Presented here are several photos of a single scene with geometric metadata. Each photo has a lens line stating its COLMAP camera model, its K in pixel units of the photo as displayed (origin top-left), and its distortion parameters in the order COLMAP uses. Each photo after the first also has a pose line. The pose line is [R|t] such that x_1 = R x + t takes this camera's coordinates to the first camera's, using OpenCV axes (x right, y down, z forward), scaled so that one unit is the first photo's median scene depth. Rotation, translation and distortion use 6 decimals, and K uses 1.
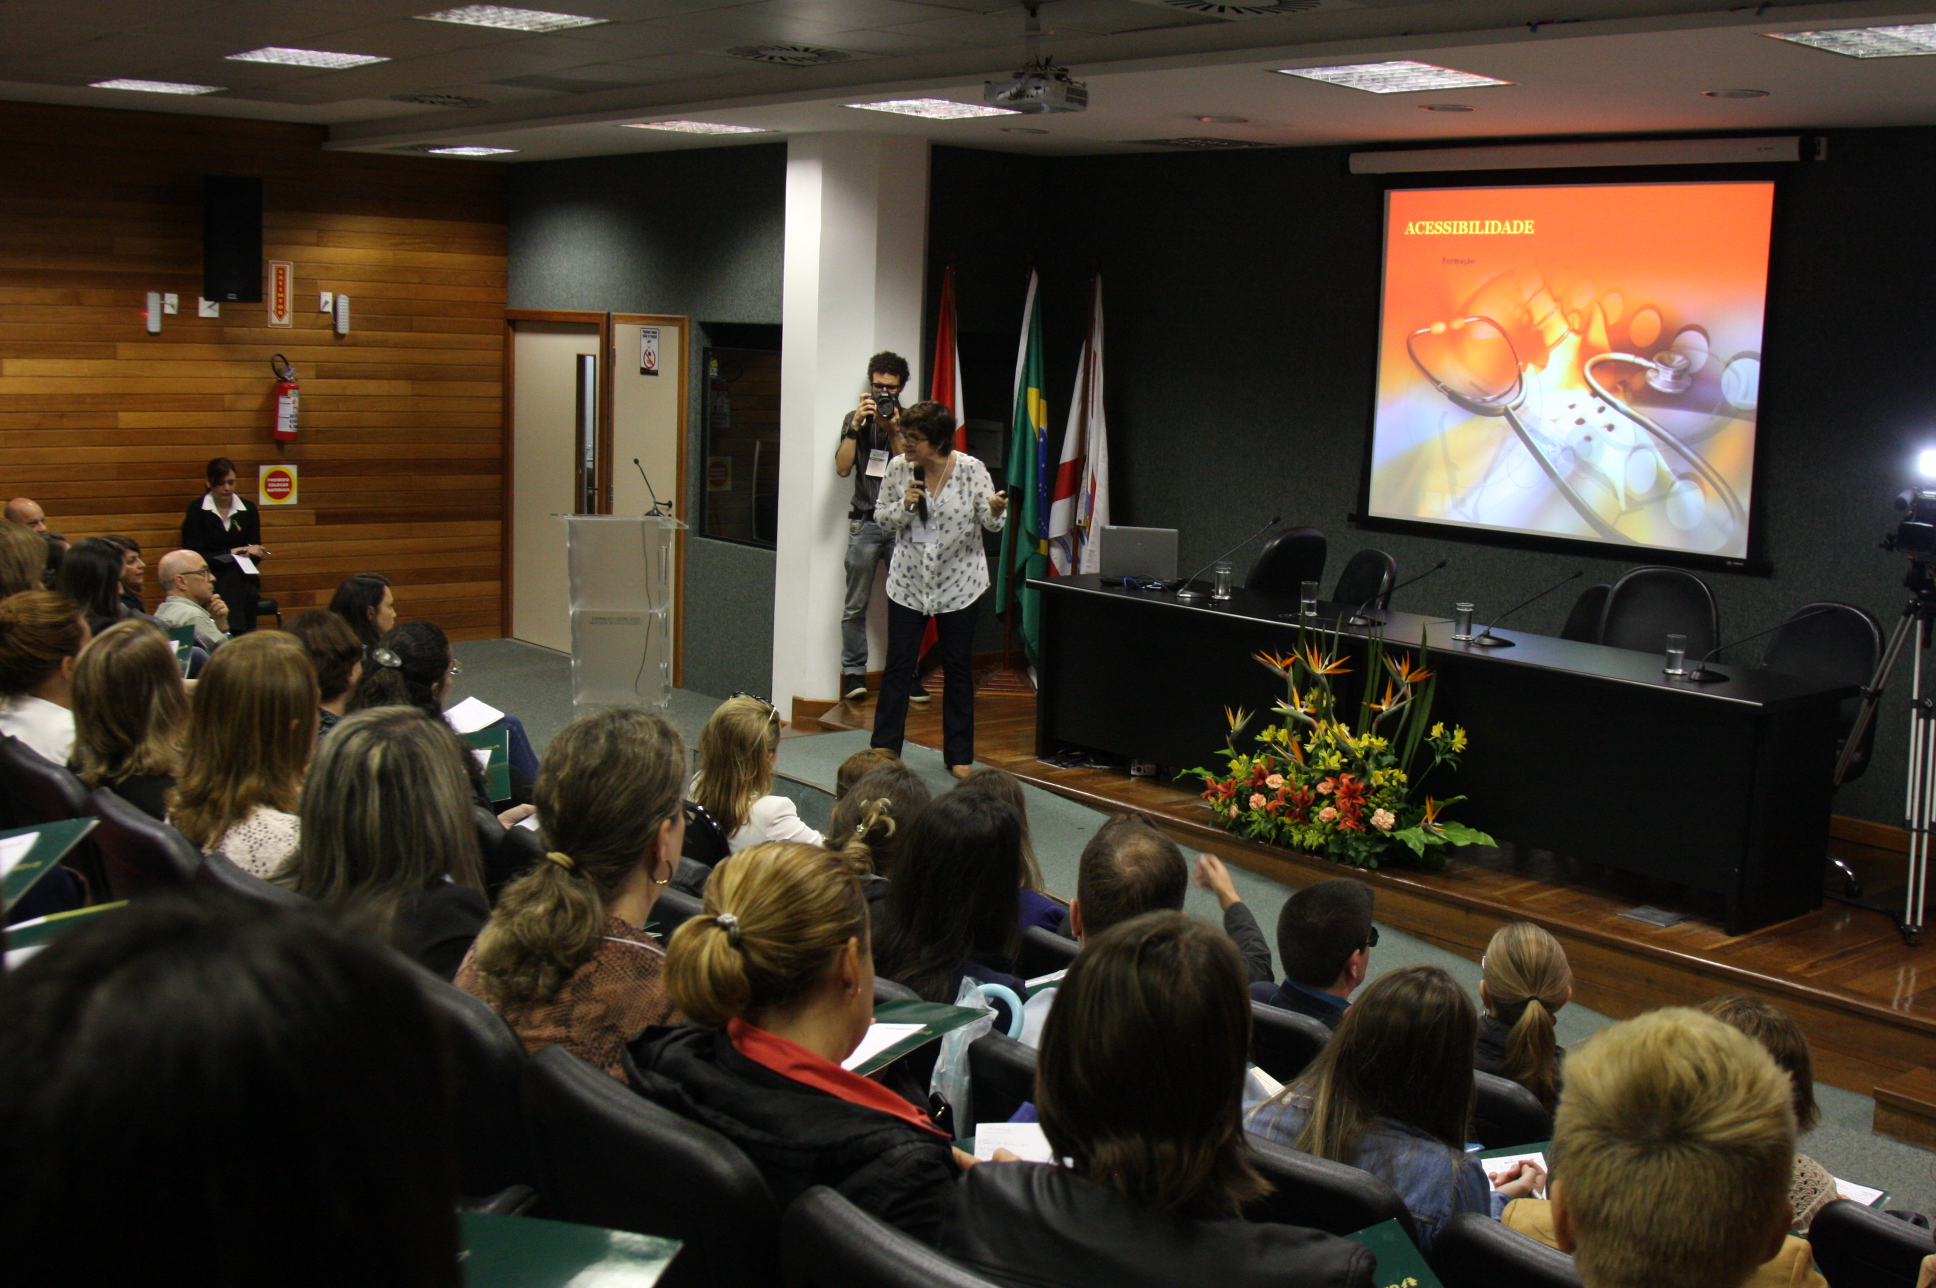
lens RADIAL K [[2227.2, 0, 969.5], [0, 2227.2, 638.2], [0, 0, 1]] dist [-0.129595, 0.000000]
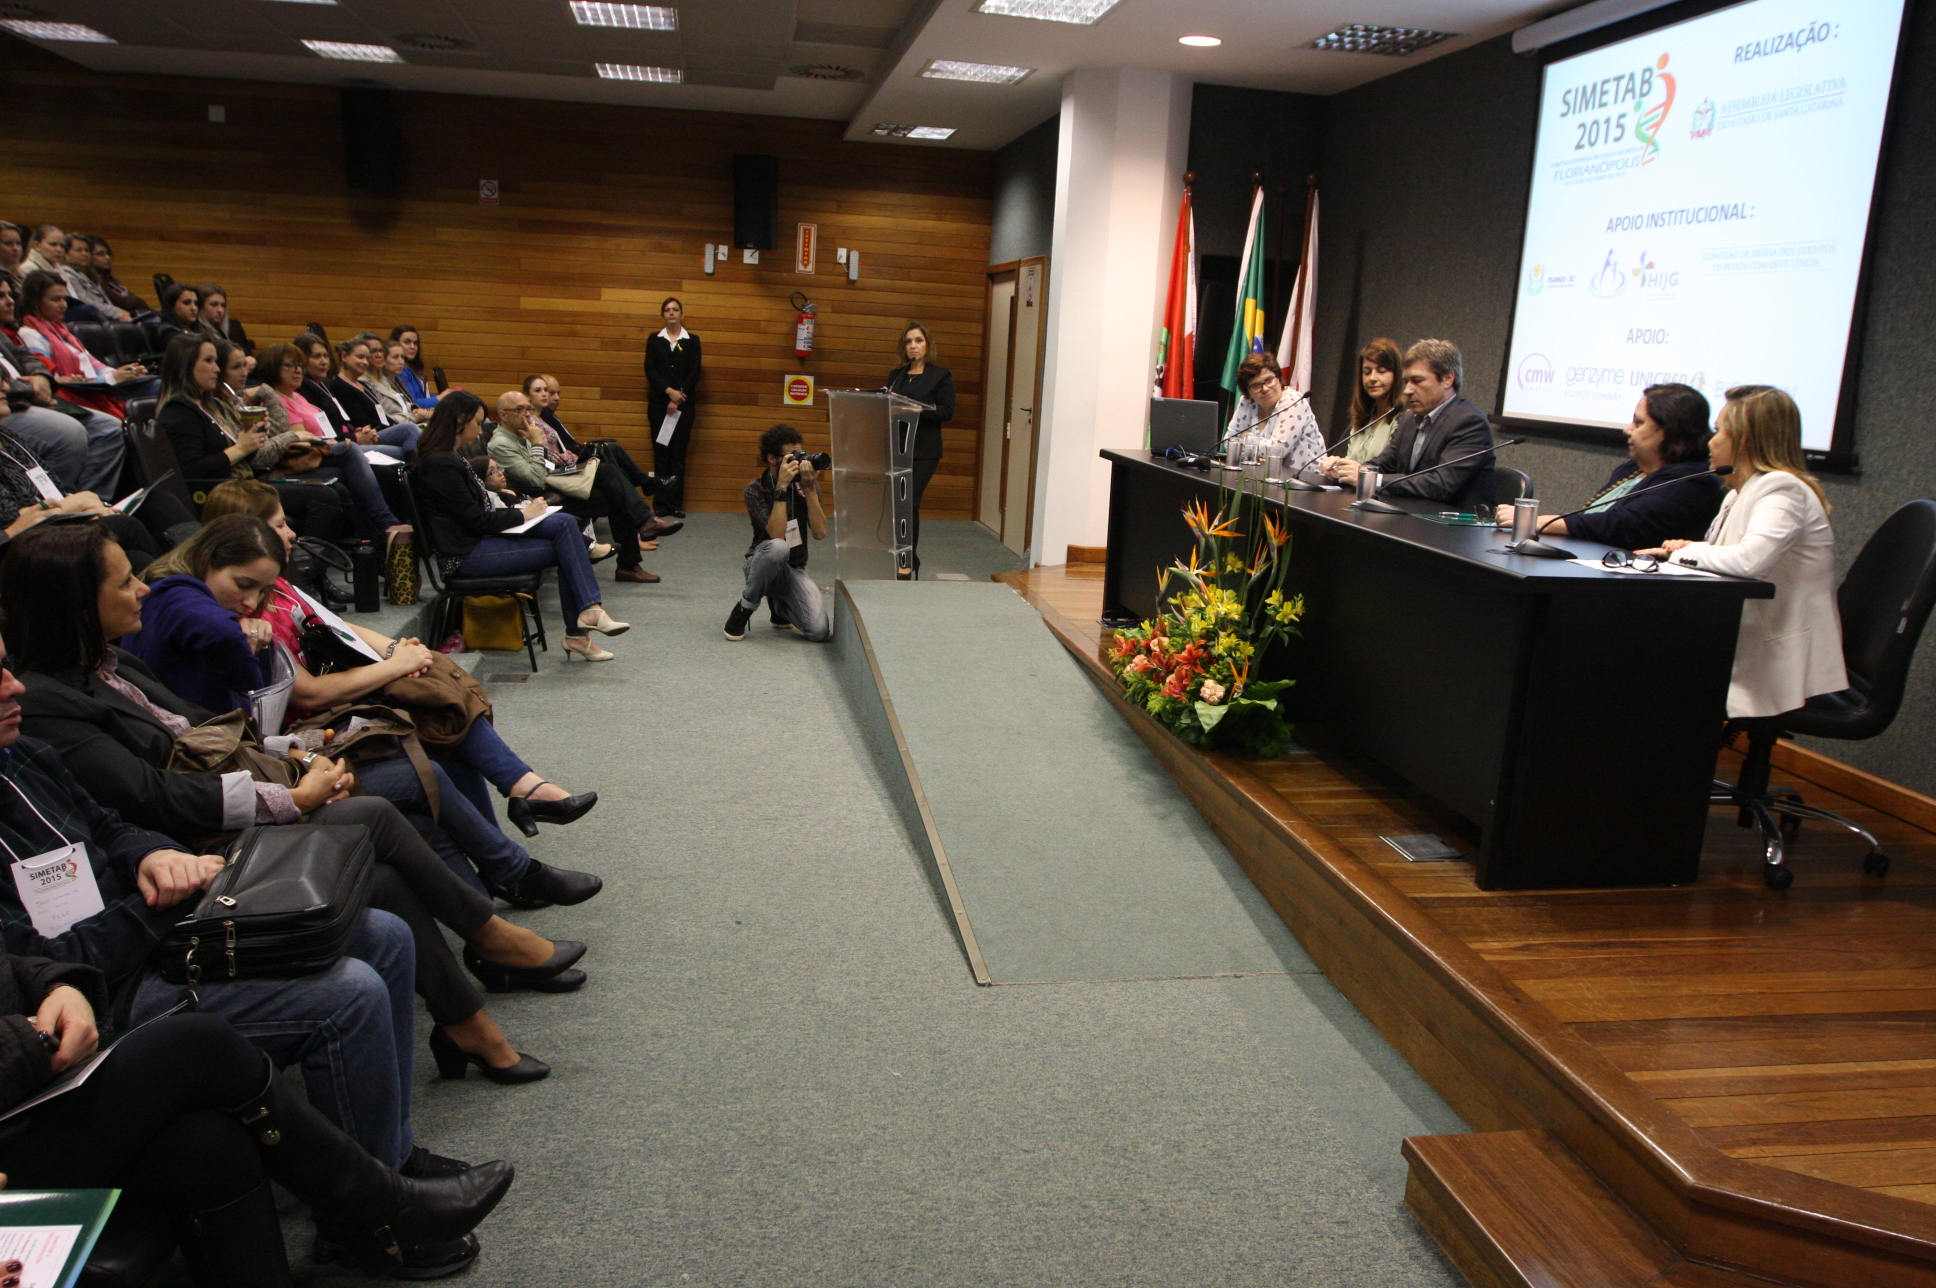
lens RADIAL K [[1448.1, 0, 965.8], [0, 1448.1, 645.1], [0, 0, 1]] dist [-0.047912, -0.002116]
pose [[0.844372, 0.115169, -0.523233, 0.266779], [-0.098206, 0.993346, 0.060164, 0.024217], [0.526680, 0.000584, 0.850063, 0.289955]]
